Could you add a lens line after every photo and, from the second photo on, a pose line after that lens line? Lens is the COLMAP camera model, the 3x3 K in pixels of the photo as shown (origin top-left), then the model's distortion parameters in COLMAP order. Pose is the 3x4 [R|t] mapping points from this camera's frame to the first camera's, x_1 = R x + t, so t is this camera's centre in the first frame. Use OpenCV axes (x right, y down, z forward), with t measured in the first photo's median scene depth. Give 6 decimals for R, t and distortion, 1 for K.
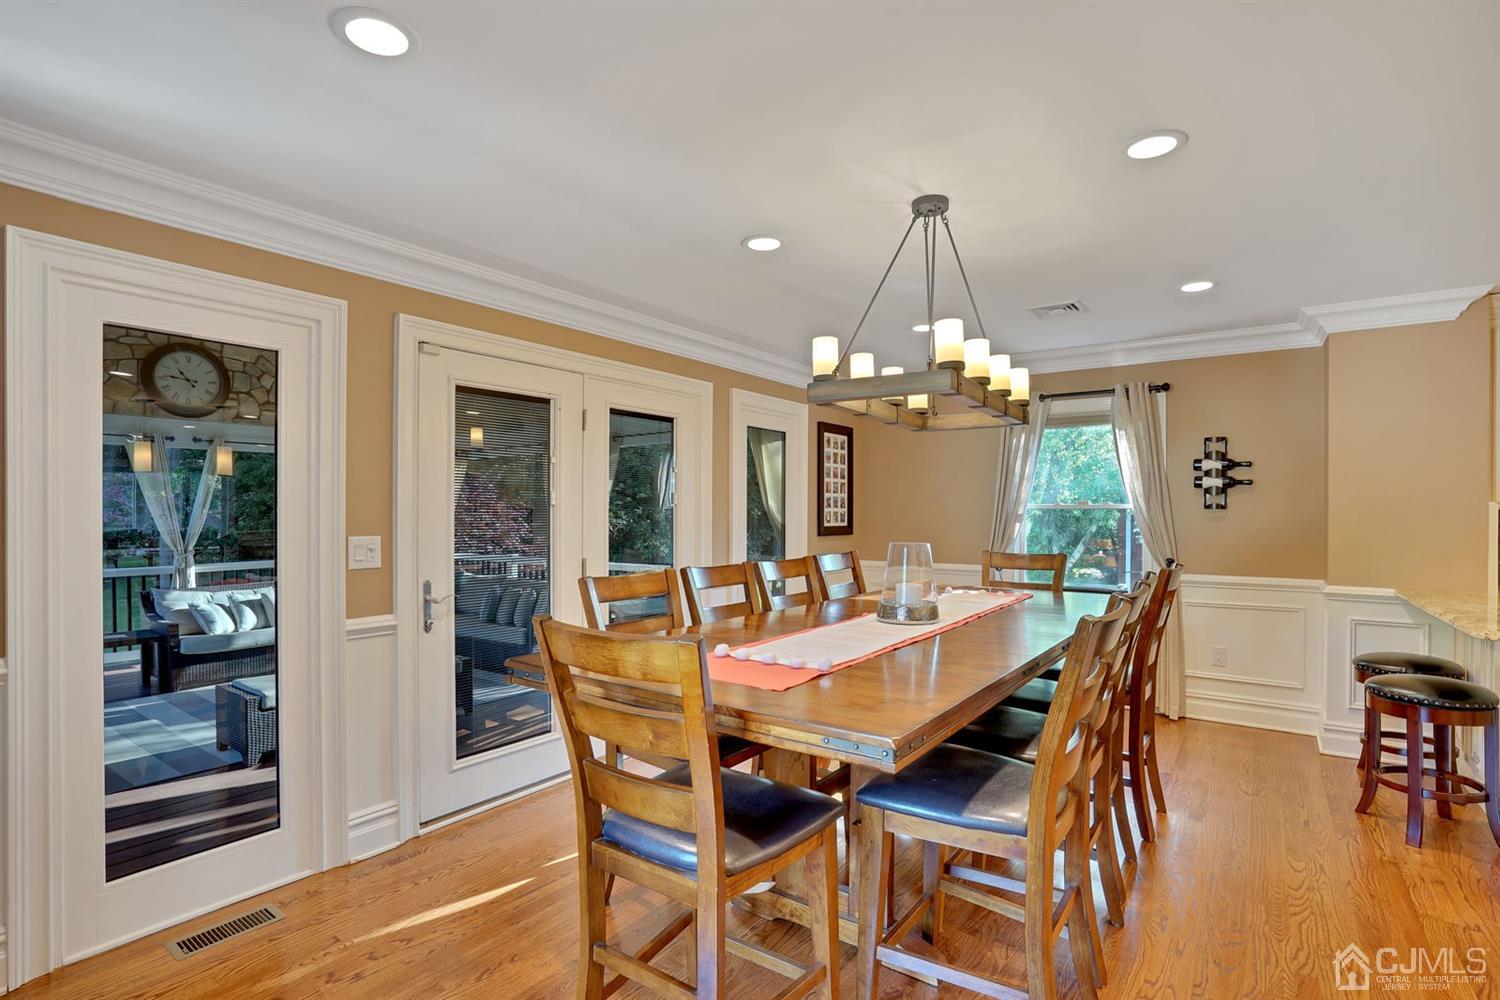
lens RADIAL K [[719.9, 0, 748.5], [0, 719.9, 511.4], [0, 0, 1]] dist [-0.073441, 0.028218]
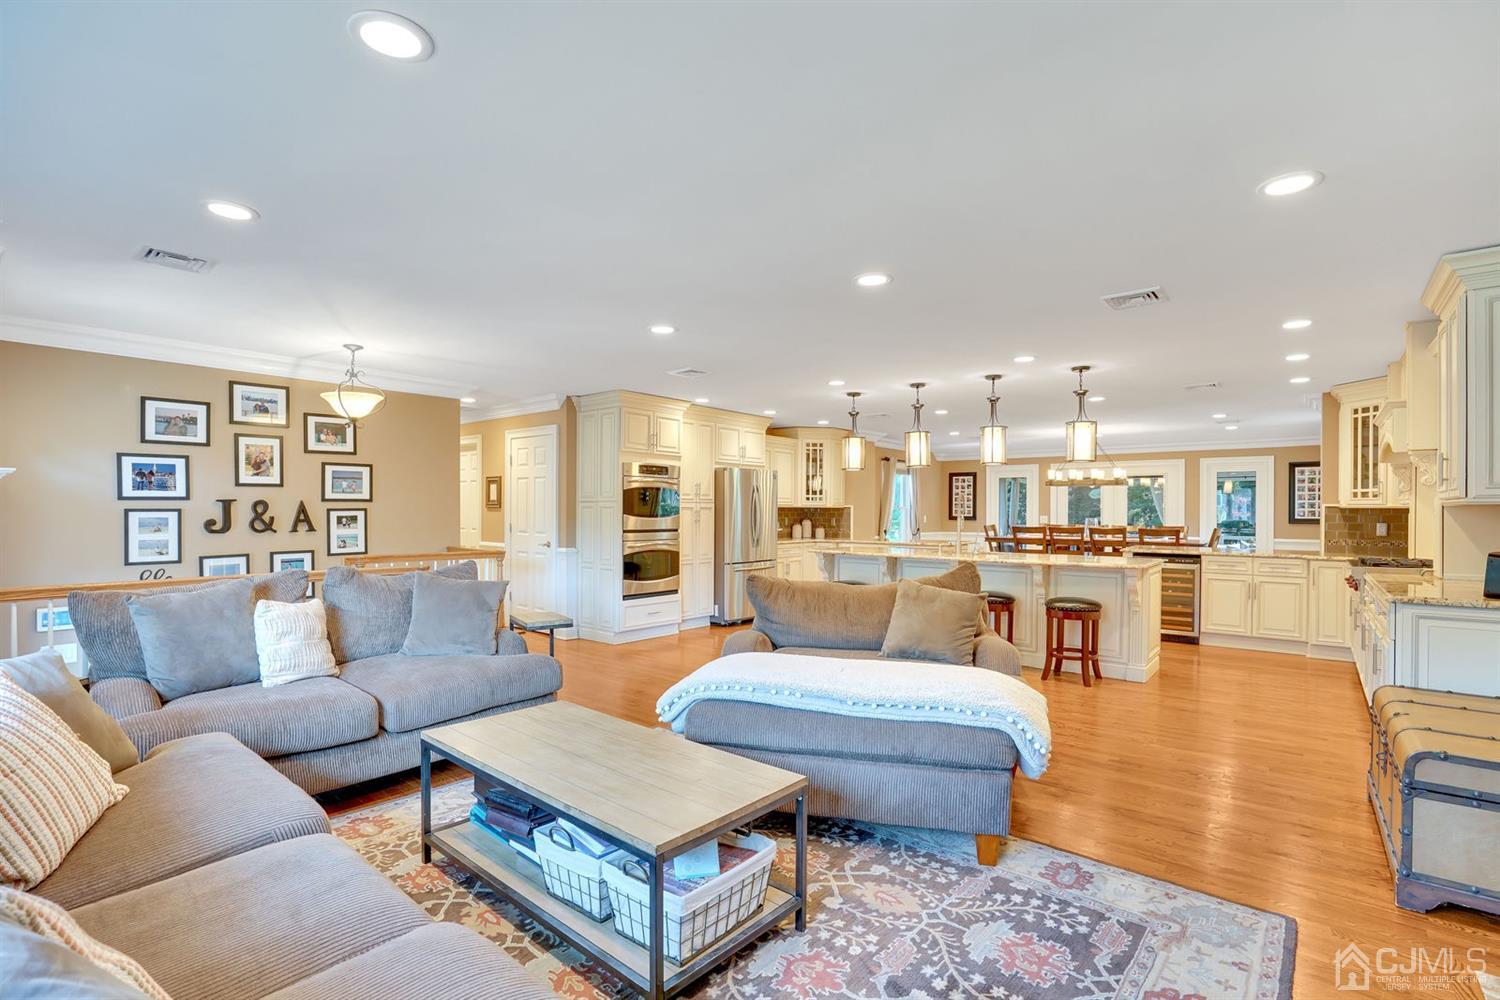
lens RADIAL K [[683.6, 0, 750.0], [0, 683.6, 500.0], [0, 0, 1]] dist [-0.029483, 0.000469]
pose [[-0.058370, -0.016016, -0.998167, 2.350363], [-0.003257, 0.999869, -0.015853, 0.006485], [0.998290, 0.002325, -0.058414, -0.369269]]
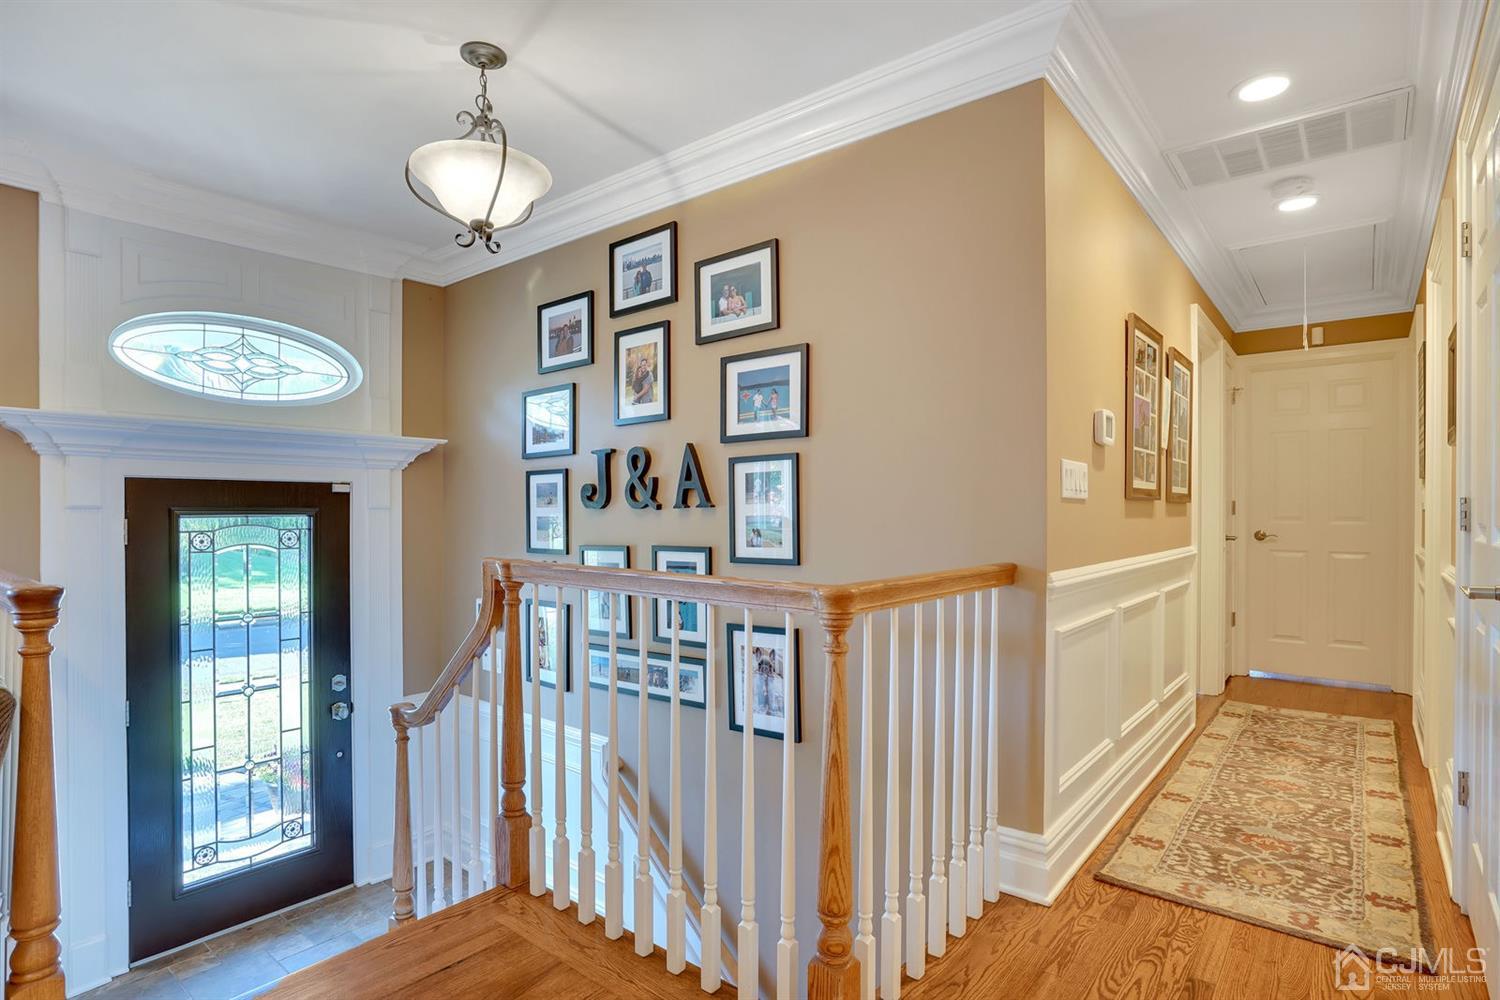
lens RADIAL K [[779.6, 0, 743.3], [0, 779.6, 513.6], [0, 0, 1]] dist [-0.055761, 0.029519]
pose [[-0.999067, -0.003405, 0.043052, 1.110382], [-0.003404, 0.999994, 0.000102, 0.052003], [-0.043052, -0.000045, -0.999073, -0.565173]]
